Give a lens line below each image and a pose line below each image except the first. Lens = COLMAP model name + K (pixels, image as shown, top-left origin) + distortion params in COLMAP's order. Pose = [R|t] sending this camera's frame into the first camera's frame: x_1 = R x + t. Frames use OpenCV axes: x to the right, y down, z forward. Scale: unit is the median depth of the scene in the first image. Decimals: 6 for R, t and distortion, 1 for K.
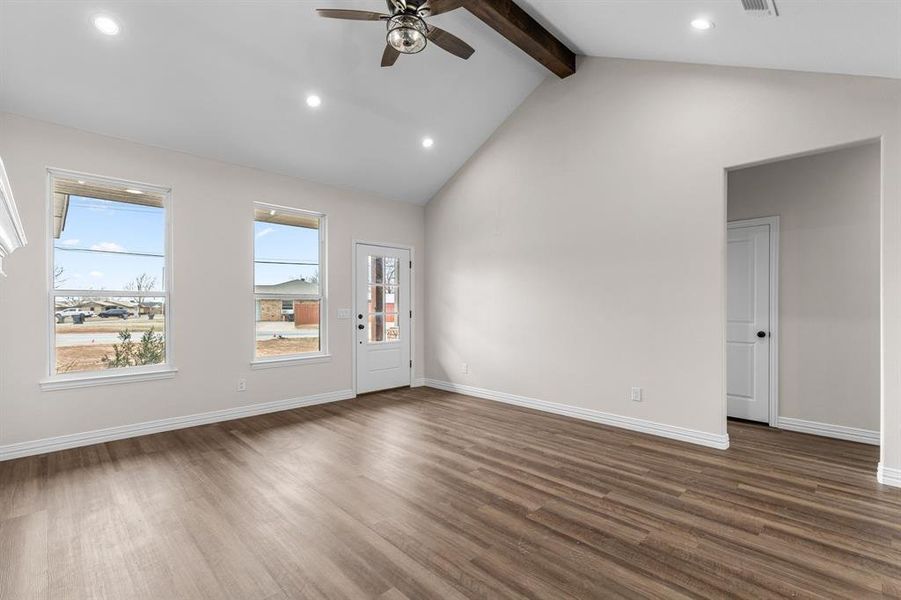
lens RADIAL K [[411.1, 0, 449.9], [0, 411.1, 308.2], [0, 0, 1]] dist [0.004308, -0.000215]
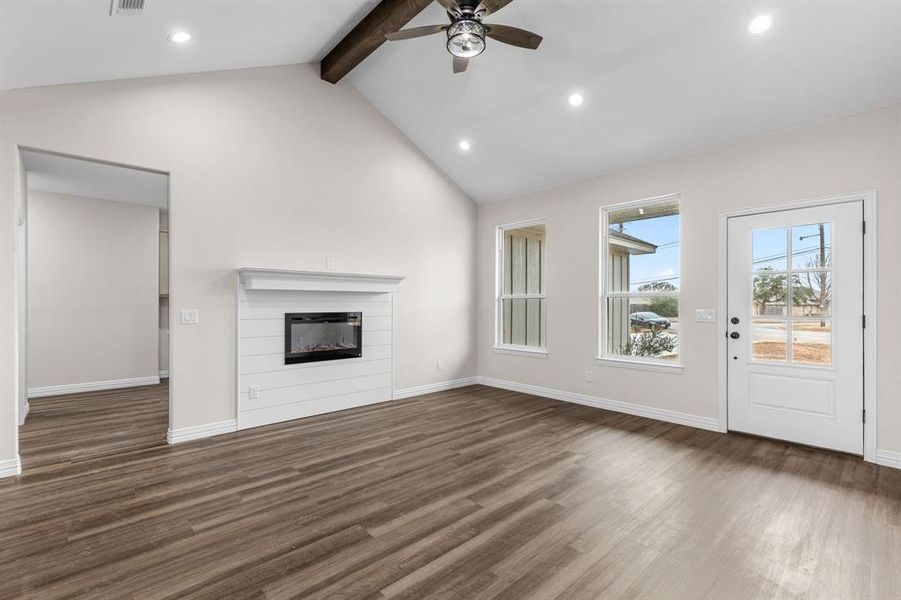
lens RADIAL K [[407.9, 0, 453.1], [0, 407.9, 302.7], [0, 0, 1]] dist [0.003463, 0.000151]
pose [[-0.017143, -0.000758, -0.999853, 0.742098], [-0.007570, 0.999971, -0.000629, -0.009322], [0.999824, 0.007559, -0.017148, 0.807252]]
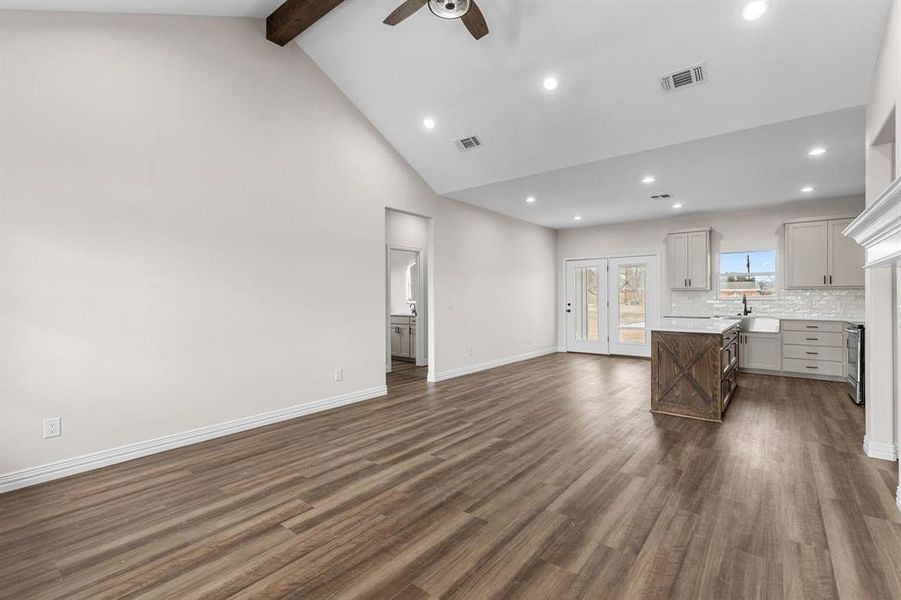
lens RADIAL K [[407.9, 0, 453.1], [0, 407.9, 302.7], [0, 0, 1]] dist [0.003463, 0.000151]
pose [[-0.131808, -0.010273, 0.991222, -0.805513], [0.011454, 0.999864, 0.011886, -0.006890], [-0.991209, 0.012920, -0.131673, 0.911273]]
